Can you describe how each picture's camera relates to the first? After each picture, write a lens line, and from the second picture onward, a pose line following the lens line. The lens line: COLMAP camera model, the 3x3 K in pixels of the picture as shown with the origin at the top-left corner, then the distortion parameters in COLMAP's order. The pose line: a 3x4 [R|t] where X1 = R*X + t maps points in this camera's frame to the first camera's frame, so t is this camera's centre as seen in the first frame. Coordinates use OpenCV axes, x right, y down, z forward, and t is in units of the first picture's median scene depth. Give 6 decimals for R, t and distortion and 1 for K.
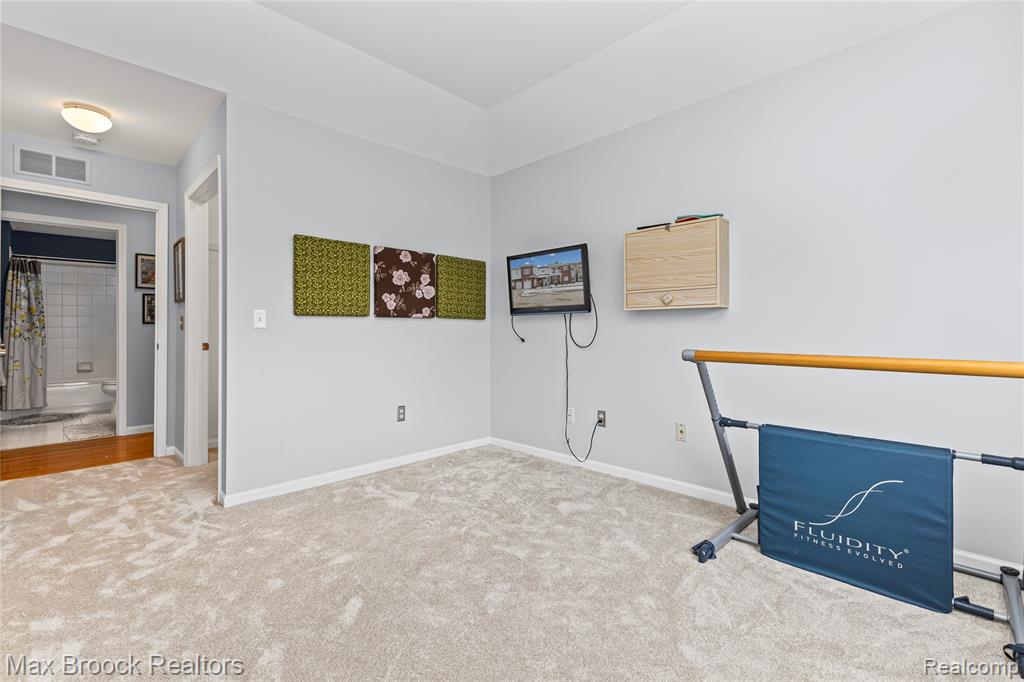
lens RADIAL K [[454.2, 0, 511.9], [0, 454.2, 330.5], [0, 0, 1]] dist [0.000093, -0.000433]
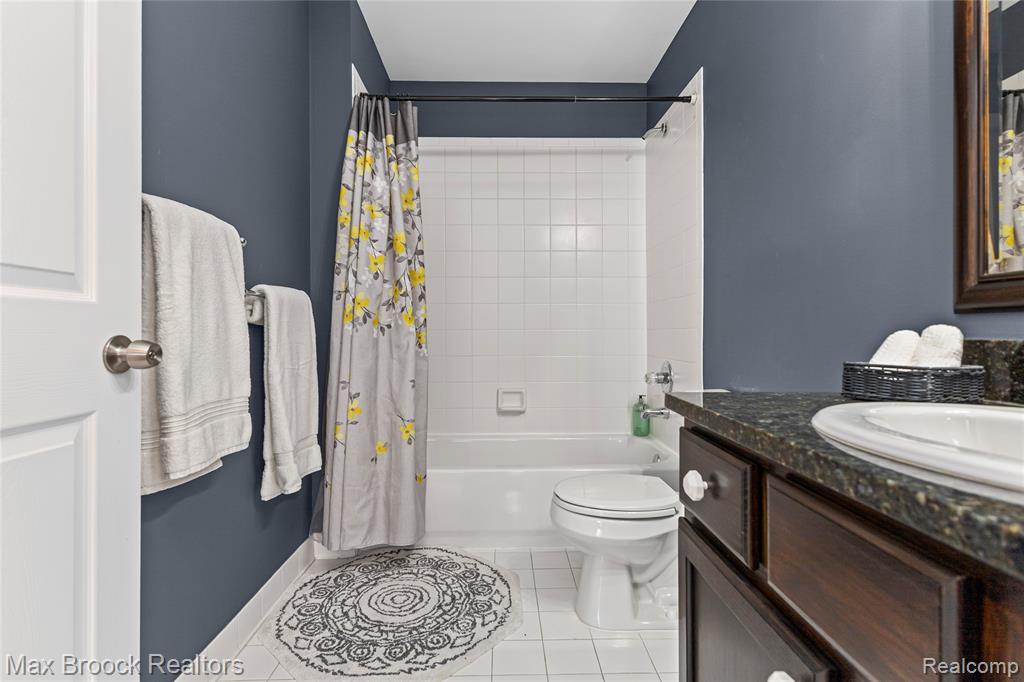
lens RADIAL K [[500.8, 0, 512.8], [0, 500.8, 334.6], [0, 0, 1]] dist [0.021373, -0.000253]
pose [[0.725481, 0.000251, -0.688242, -0.746751], [0.000586, 0.999999, 0.000982, 0.022879], [0.688242, -0.001115, 0.725480, 0.800329]]
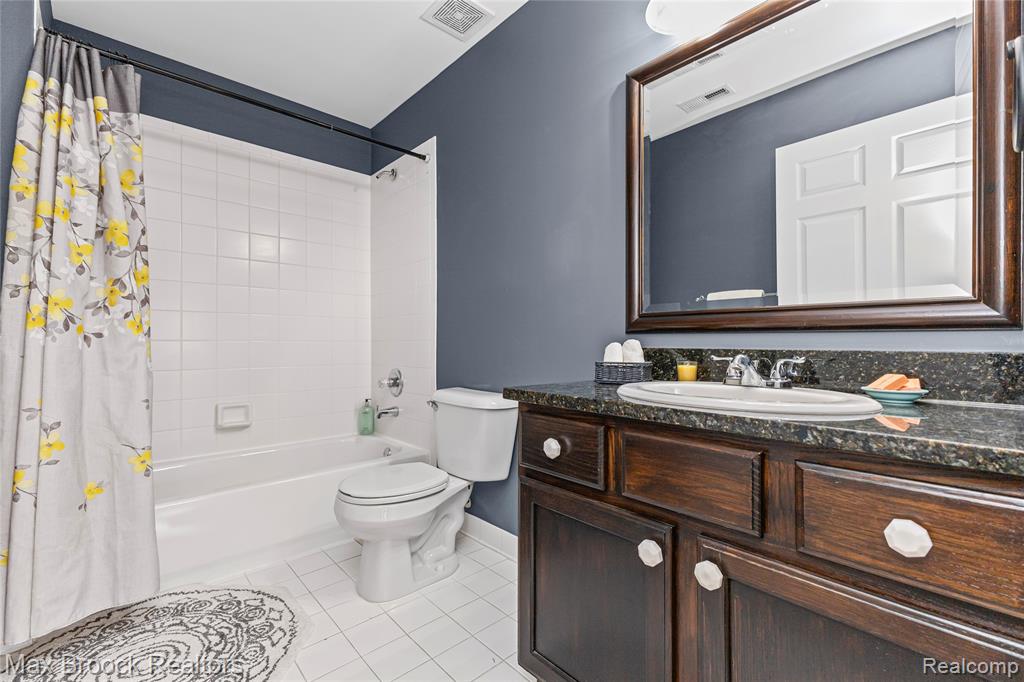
lens RADIAL K [[436.7, 0, 512.0], [0, 436.7, 341.0], [0, 0, 1]] dist [0.001661, 0.000608]
pose [[0.999151, -0.000947, -0.041187, -0.817241], [0.000495, 0.999939, -0.011004, 0.023577], [0.041195, 0.010974, 0.999091, 0.758122]]
